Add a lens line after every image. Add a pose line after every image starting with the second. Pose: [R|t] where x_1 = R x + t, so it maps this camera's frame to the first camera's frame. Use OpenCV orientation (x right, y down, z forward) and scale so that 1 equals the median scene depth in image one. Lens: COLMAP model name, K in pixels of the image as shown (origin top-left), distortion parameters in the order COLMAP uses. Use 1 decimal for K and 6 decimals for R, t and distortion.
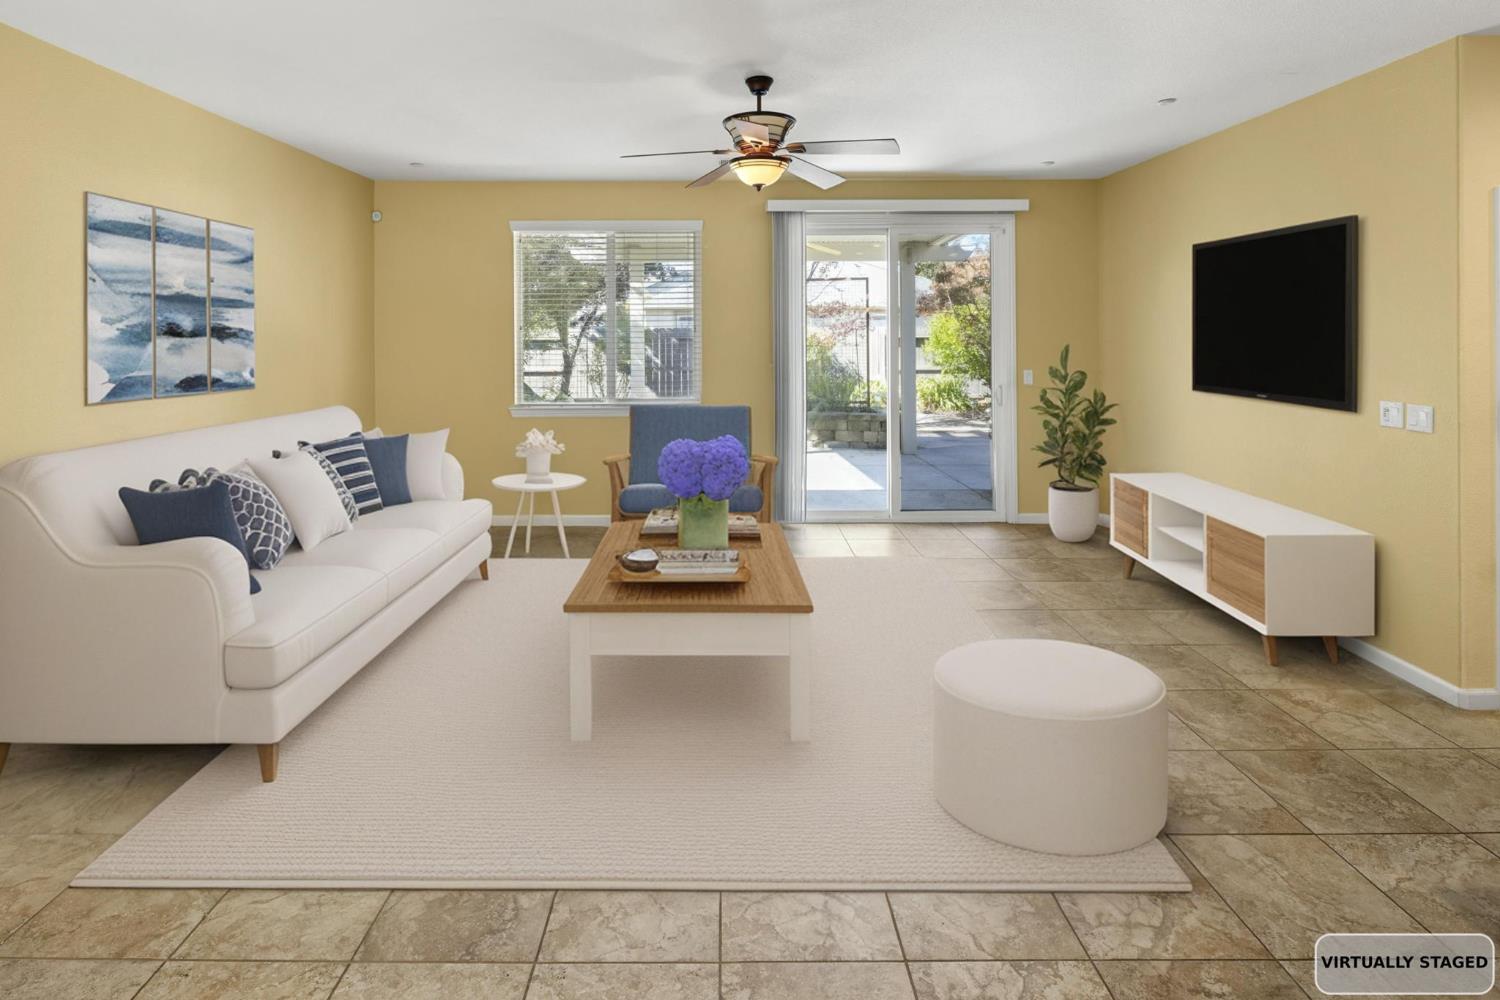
lens RADIAL K [[734.4, 0, 709.6], [0, 734.4, 329.6], [0, 0, 1]] dist [-0.001069, -0.000821]
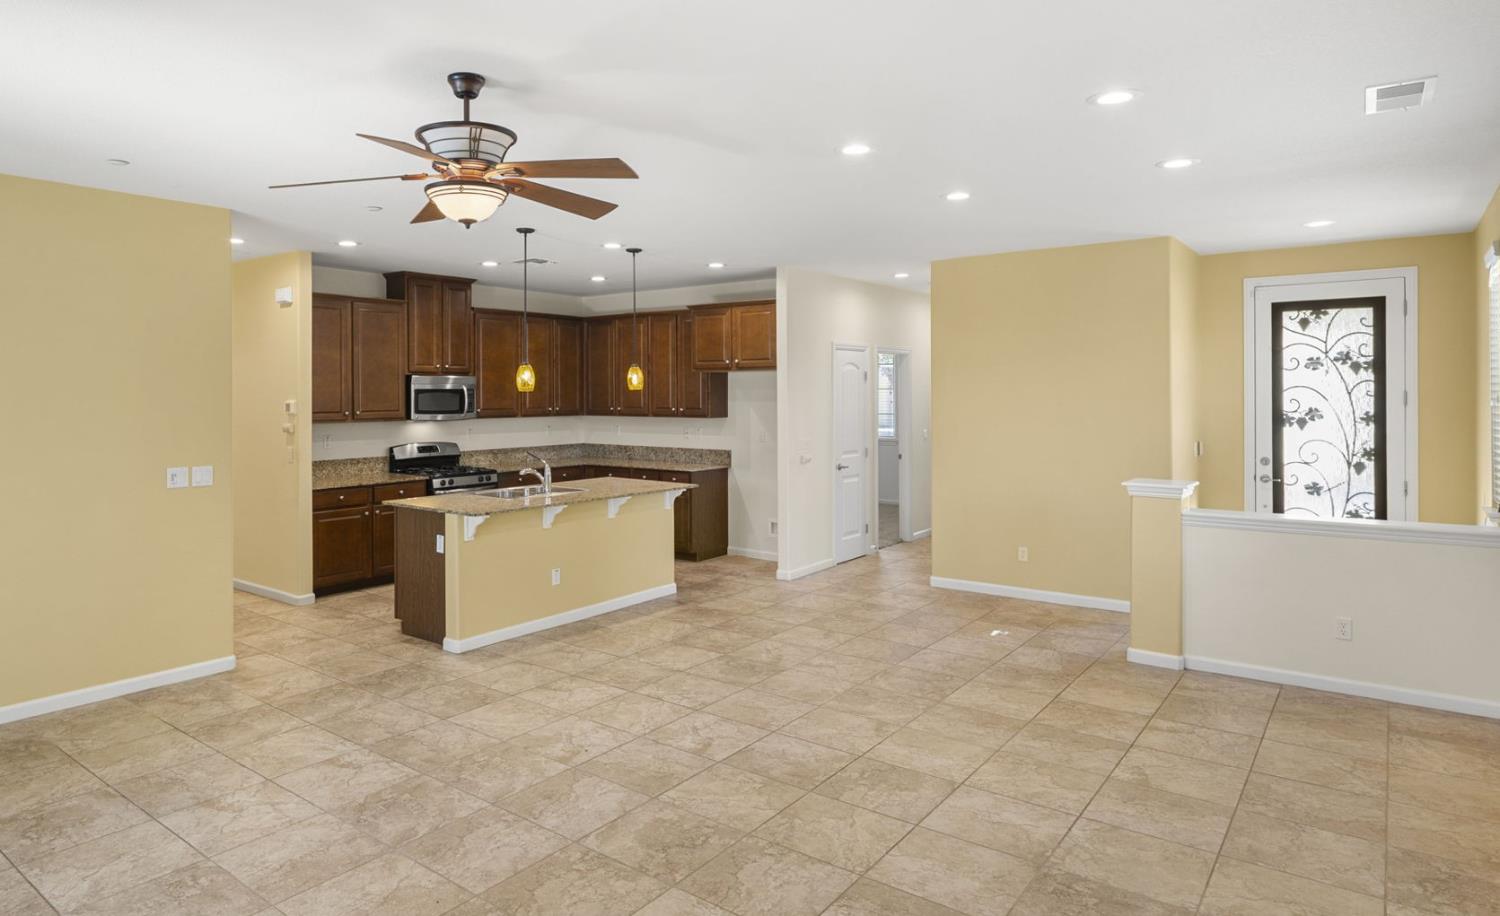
lens RADIAL K [[890.4, 0, 646.7], [0, 890.4, 392.9], [0, 0, 1]] dist [0.004936, -0.001286]
pose [[-0.770521, 0.007418, 0.637372, -0.656877], [0.005446, 0.999972, -0.005055, -0.018449], [-0.637392, -0.000423, -0.770540, 1.604034]]
